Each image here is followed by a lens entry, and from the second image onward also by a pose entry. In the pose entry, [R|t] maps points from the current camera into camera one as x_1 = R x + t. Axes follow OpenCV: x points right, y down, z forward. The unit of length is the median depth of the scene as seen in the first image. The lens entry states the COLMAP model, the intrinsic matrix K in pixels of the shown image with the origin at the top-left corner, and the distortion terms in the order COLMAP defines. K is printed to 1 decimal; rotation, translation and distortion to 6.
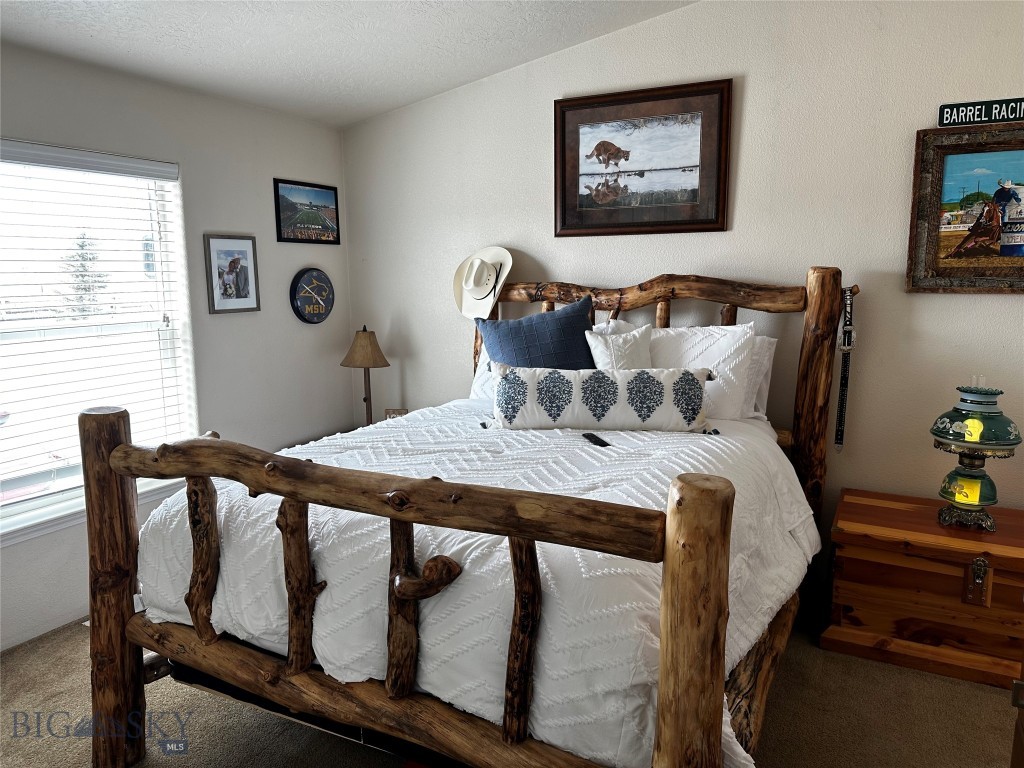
lens RADIAL K [[714.7, 0, 517.5], [0, 714.7, 380.7], [0, 0, 1]] dist [0.067964, -0.092363]
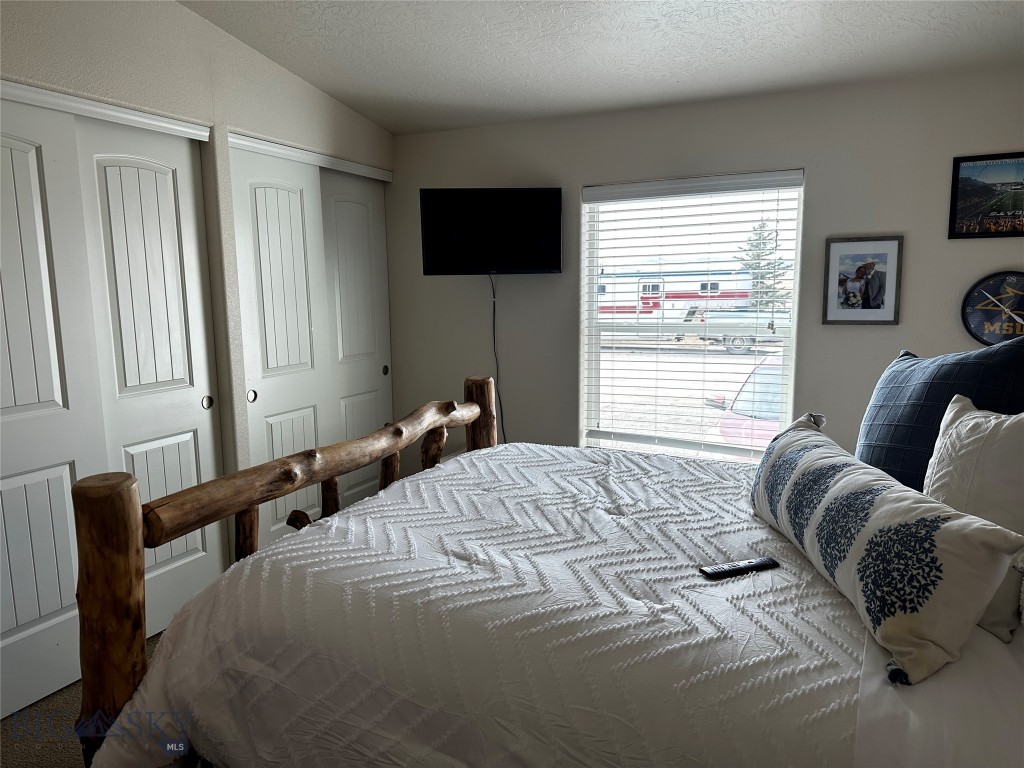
lens RADIAL K [[714.7, 0, 502.4], [0, 714.7, 380.1], [0, 0, 1]] dist [0.067964, -0.092363]
pose [[0.025444, 0.134315, -0.990612, 0.493438], [-0.135310, 0.982276, 0.129709, -0.086699], [0.990477, 0.130740, 0.043168, 0.559381]]
